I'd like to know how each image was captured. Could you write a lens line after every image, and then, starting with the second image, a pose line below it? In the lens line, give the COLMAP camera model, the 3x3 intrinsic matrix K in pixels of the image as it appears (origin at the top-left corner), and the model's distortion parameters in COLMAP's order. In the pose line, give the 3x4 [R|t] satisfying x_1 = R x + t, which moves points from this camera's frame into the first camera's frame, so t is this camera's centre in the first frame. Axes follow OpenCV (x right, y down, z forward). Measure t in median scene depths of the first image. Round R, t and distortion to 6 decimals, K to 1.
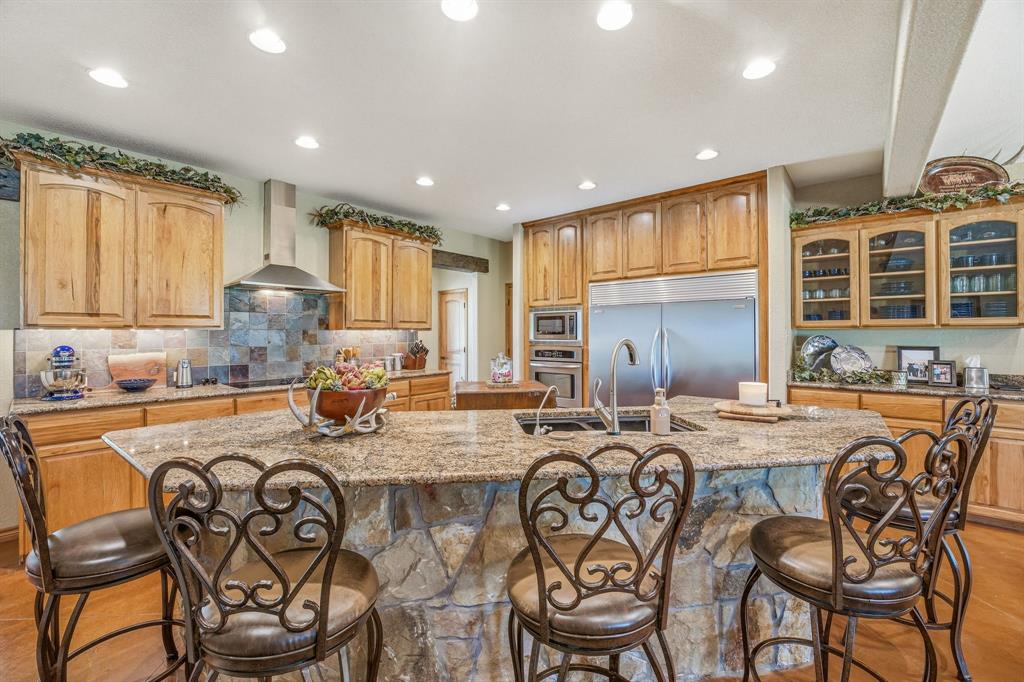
lens RADIAL K [[422.4, 0, 512.8], [0, 422.4, 337.0], [0, 0, 1]] dist [-0.023146, 0.001824]
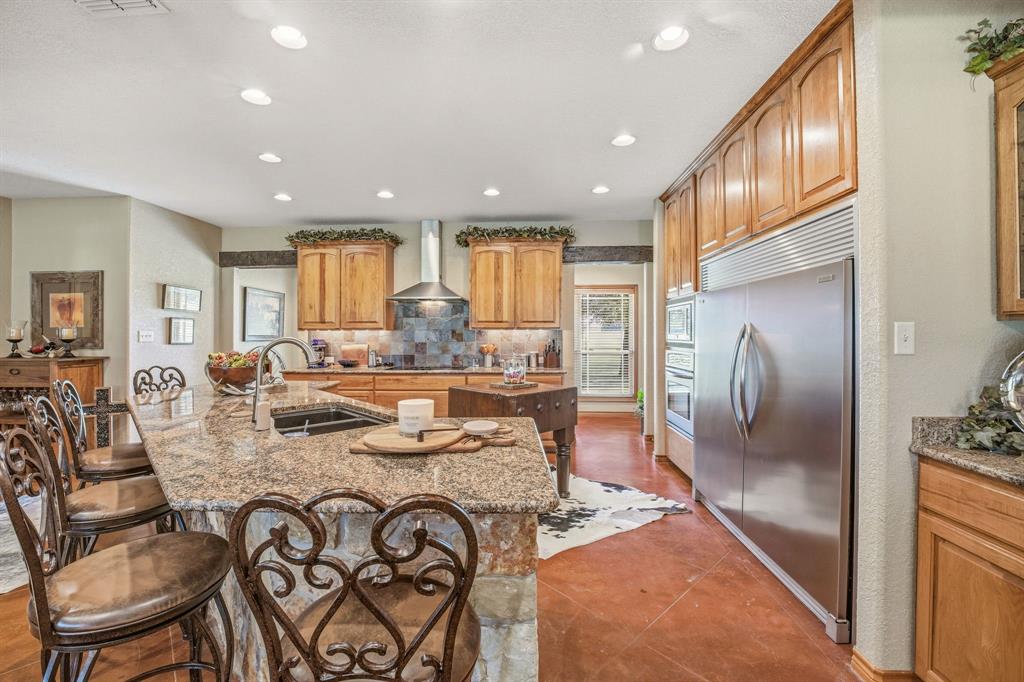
lens RADIAL K [[422.4, 0, 515.3], [0, 422.4, 334.2], [0, 0, 1]] dist [-0.023146, 0.001824]
pose [[0.613524, 0.000105, -0.789676, 0.687950], [-0.004883, 0.999981, -0.003661, -0.000252], [0.789661, 0.006102, 0.613513, 0.388287]]
